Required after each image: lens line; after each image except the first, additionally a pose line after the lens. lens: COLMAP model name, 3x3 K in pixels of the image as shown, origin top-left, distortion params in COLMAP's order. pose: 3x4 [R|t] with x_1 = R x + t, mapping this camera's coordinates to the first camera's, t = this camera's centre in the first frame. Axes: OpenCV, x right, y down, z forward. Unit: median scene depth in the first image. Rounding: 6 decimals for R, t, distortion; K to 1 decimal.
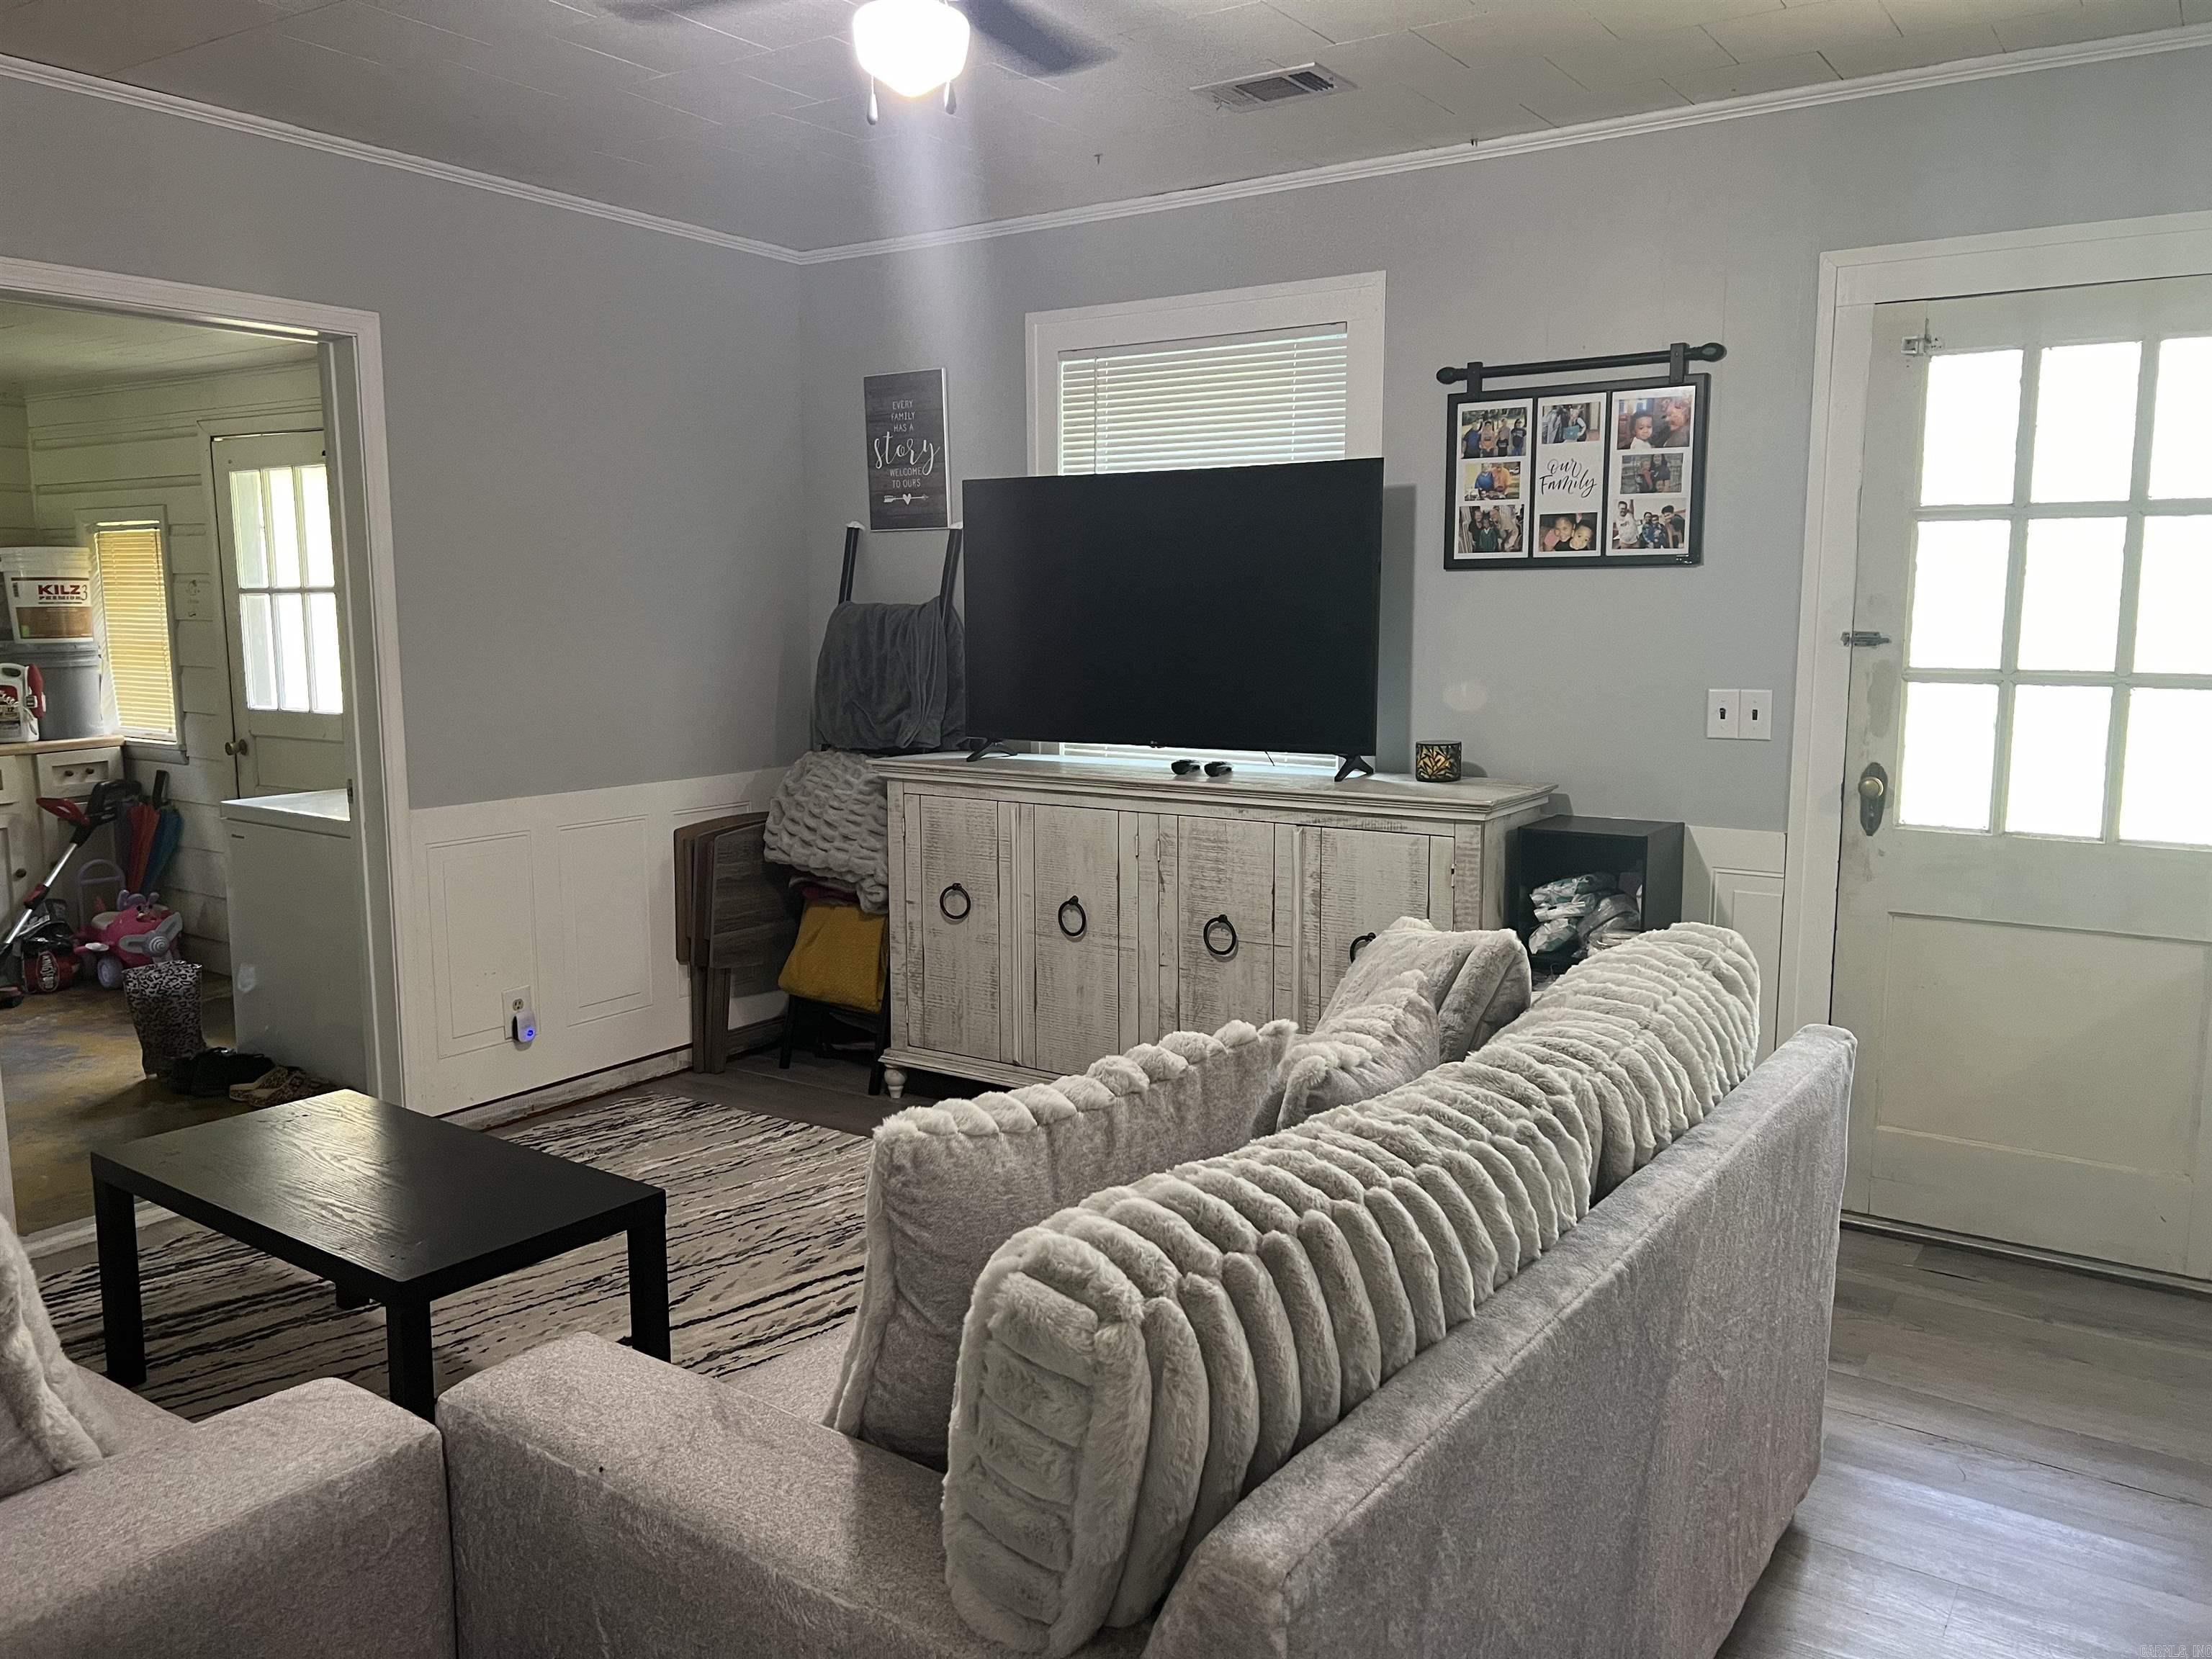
lens RADIAL K [[1672.5, 0, 1098.9], [0, 1672.5, 826.7], [0, 0, 1]] dist [0.060715, -0.072331]
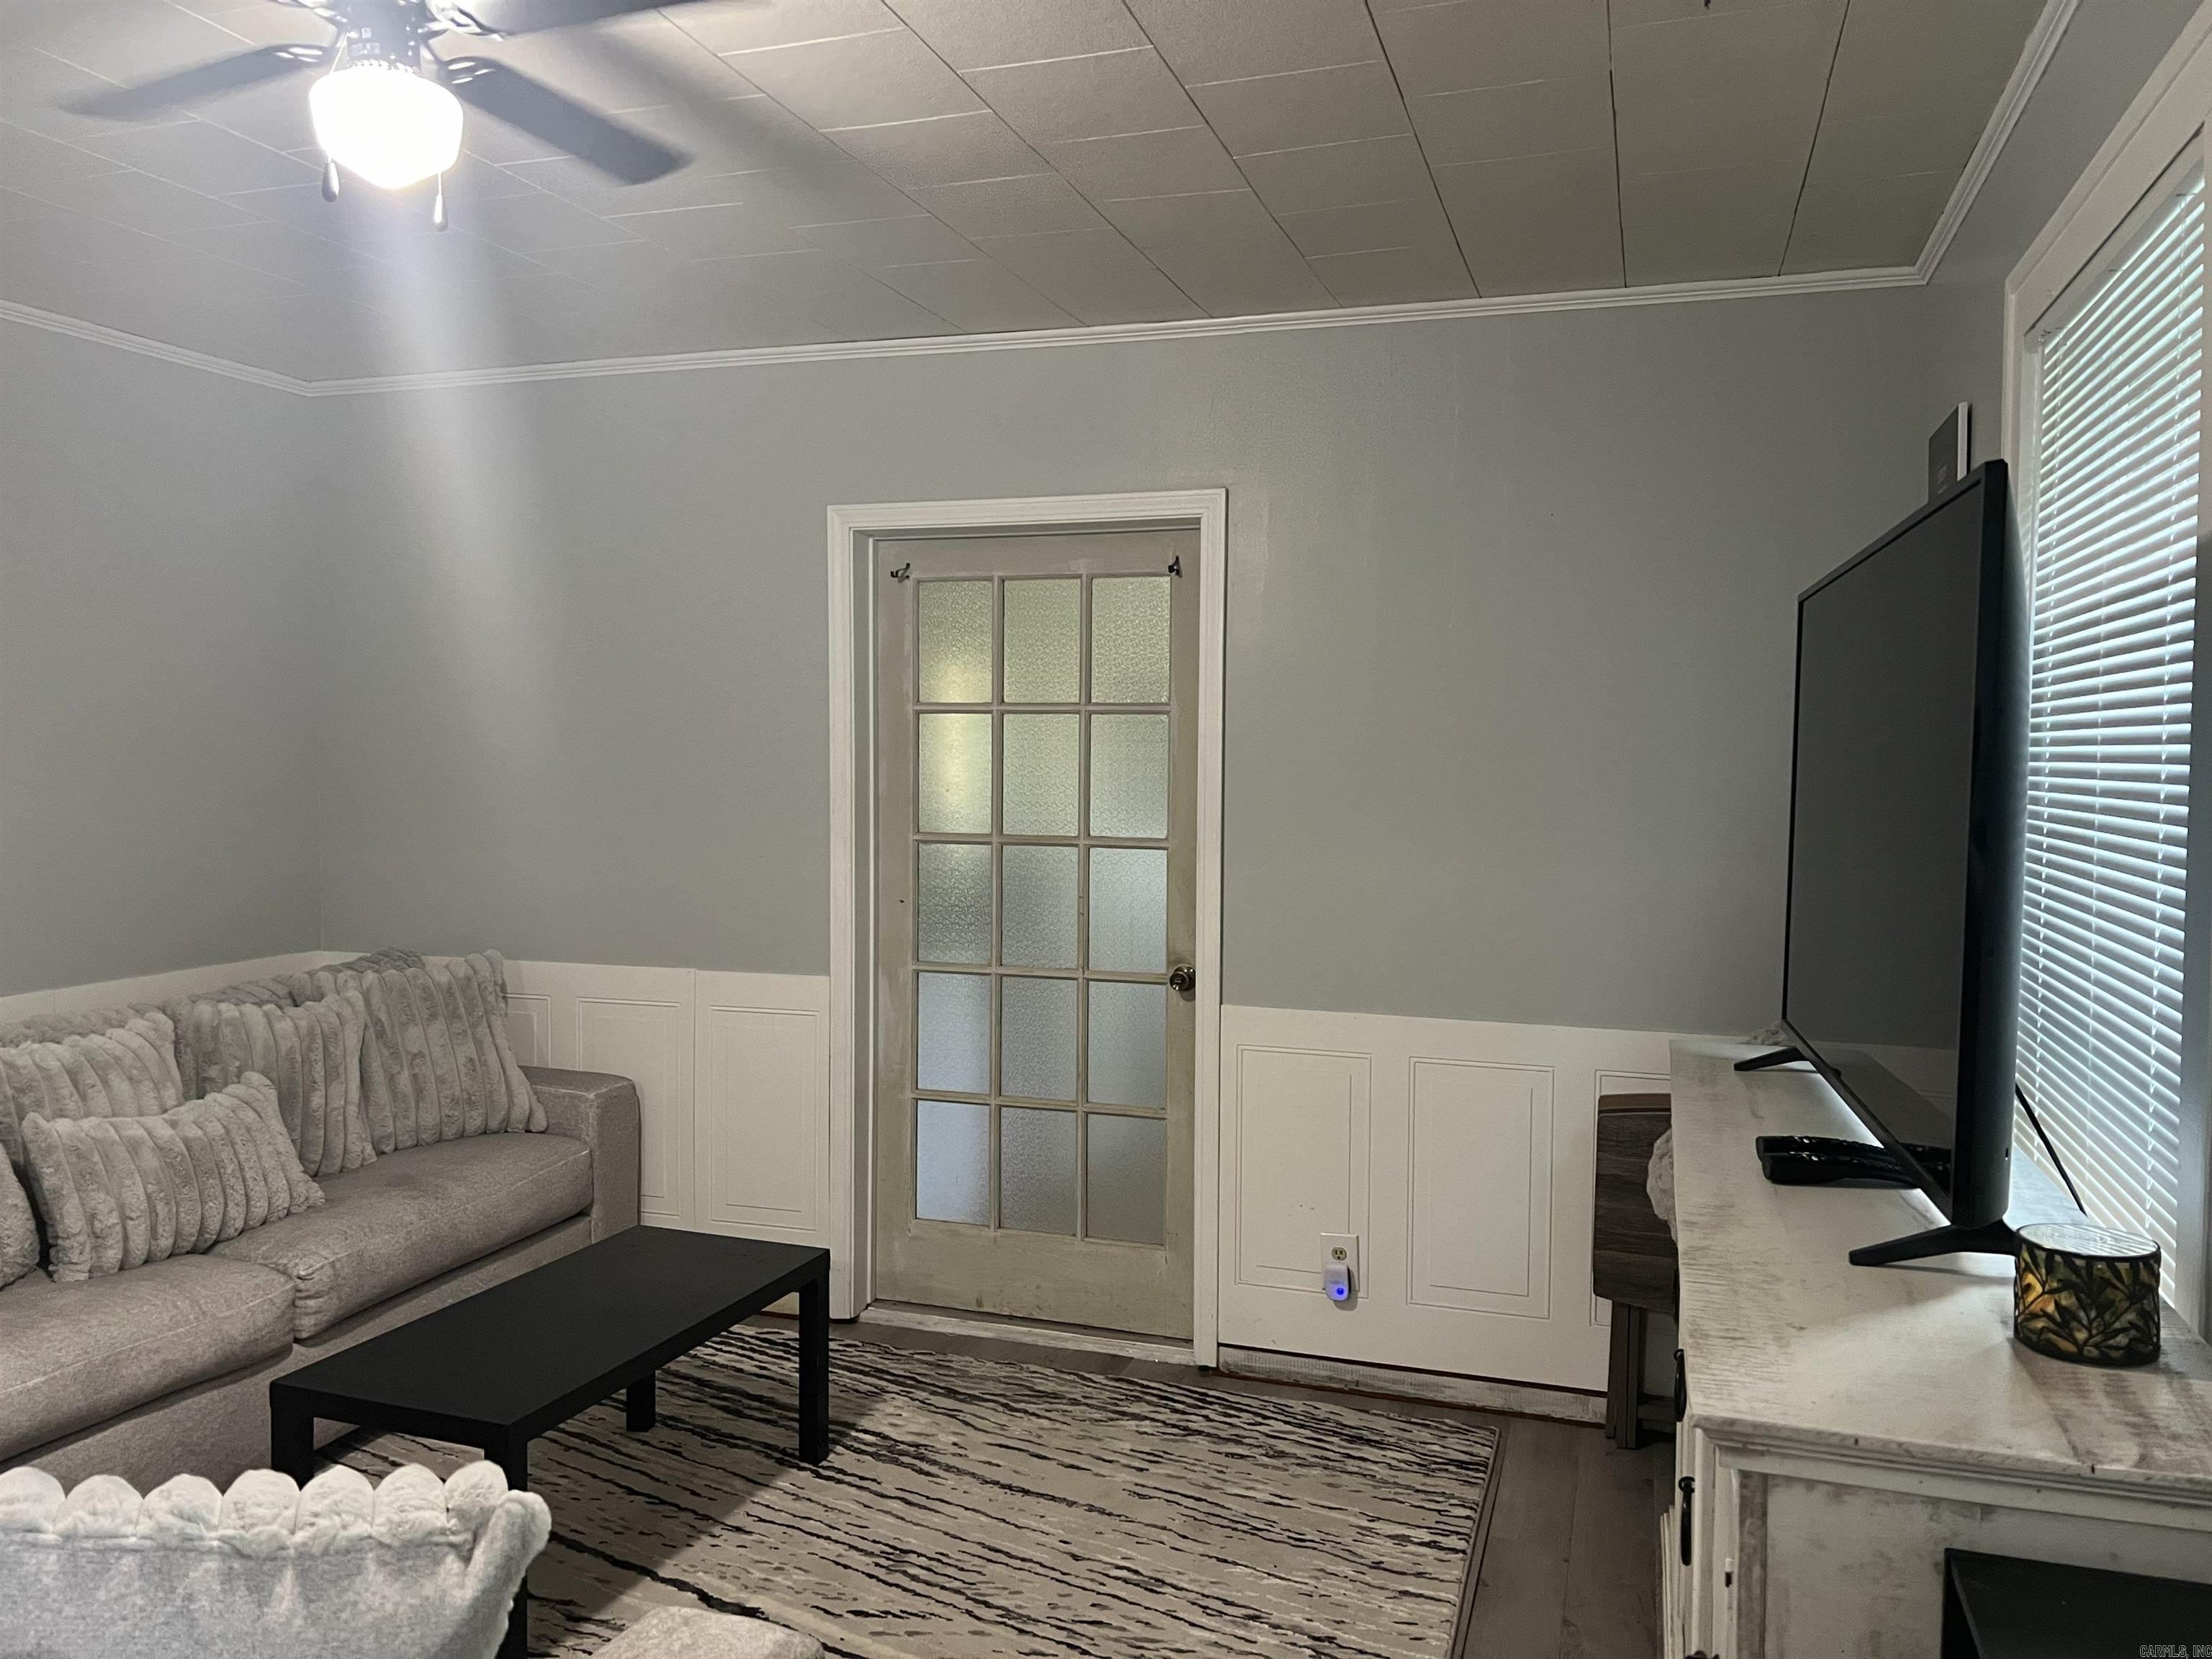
lens RADIAL K [[1672.5, 0, 1092.1], [0, 1672.5, 837.2], [0, 0, 1]] dist [0.060715, -0.072331]
pose [[0.279428, 0.051315, -0.958794, 0.737205], [-0.141266, 0.989901, 0.011810, -0.166021], [0.949718, 0.132145, 0.283855, 1.052941]]
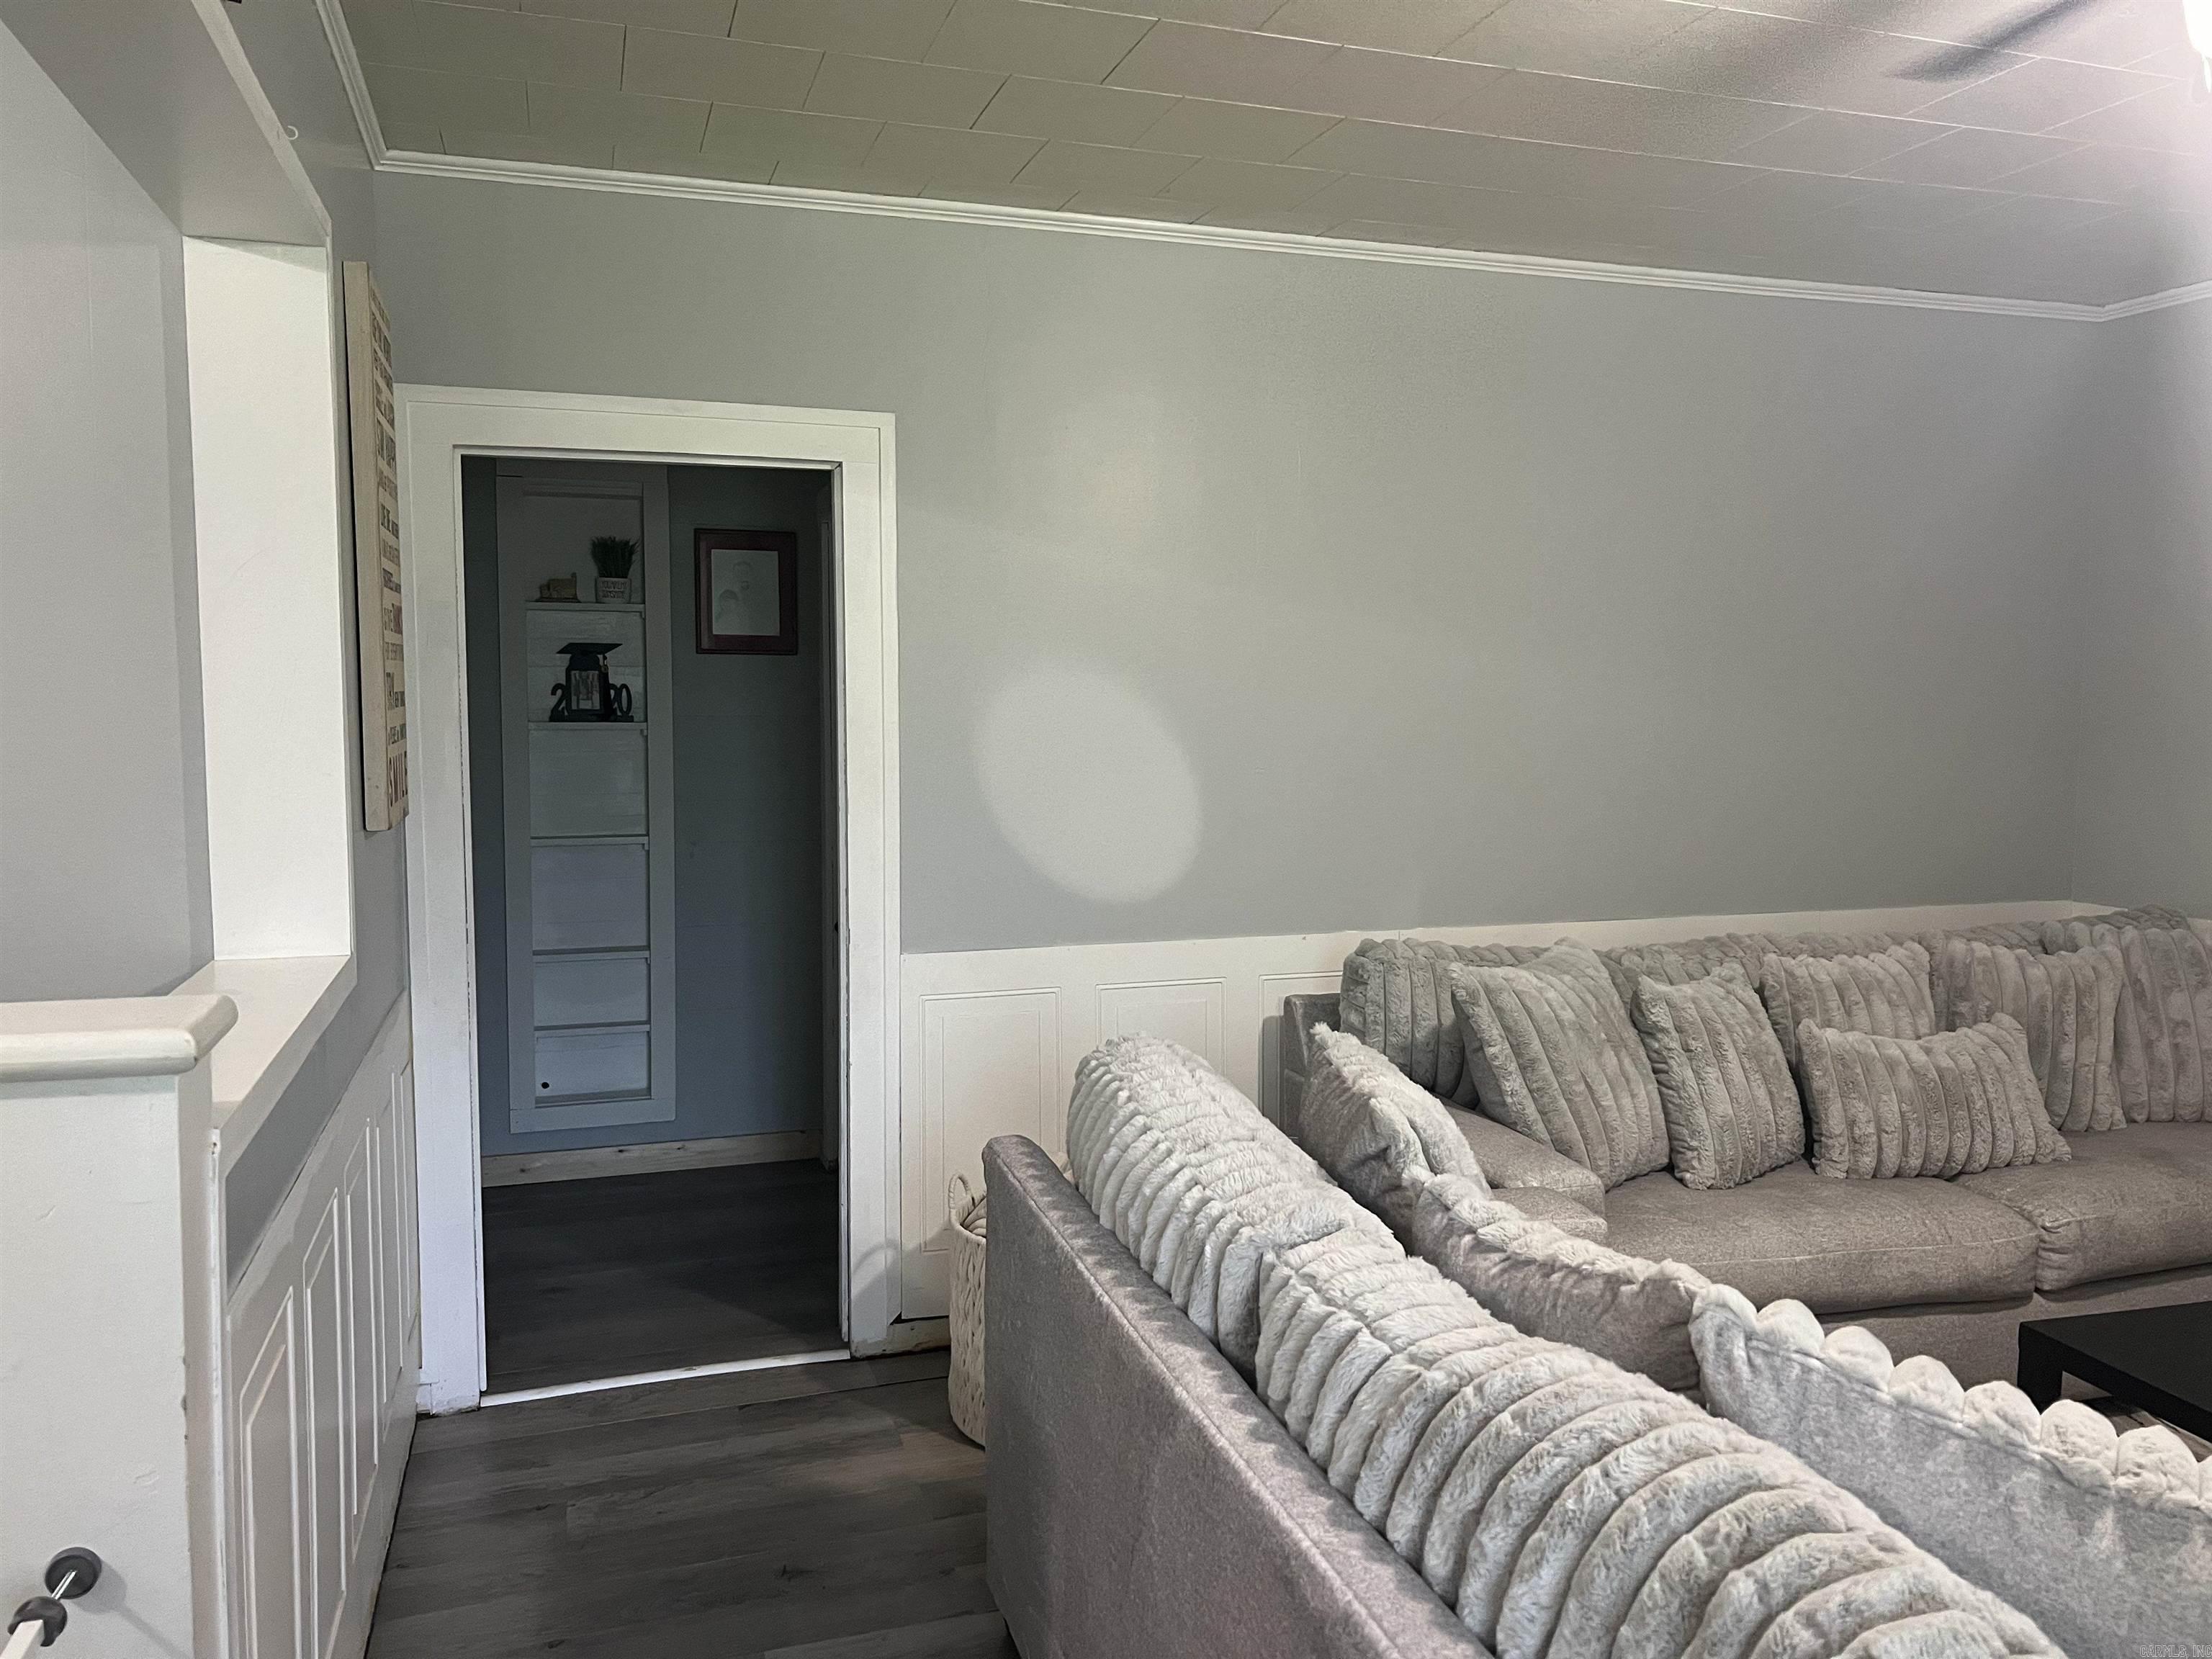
lens RADIAL K [[1672.5, 0, 1113.0], [0, 1672.5, 835.4], [0, 0, 1]] dist [0.060715, -0.072331]
pose [[-0.598748, 0.066376, -0.798182, 0.759486], [-0.120497, 0.977753, 0.171698, -0.156388], [0.791821, 0.198982, -0.577430, 1.016013]]
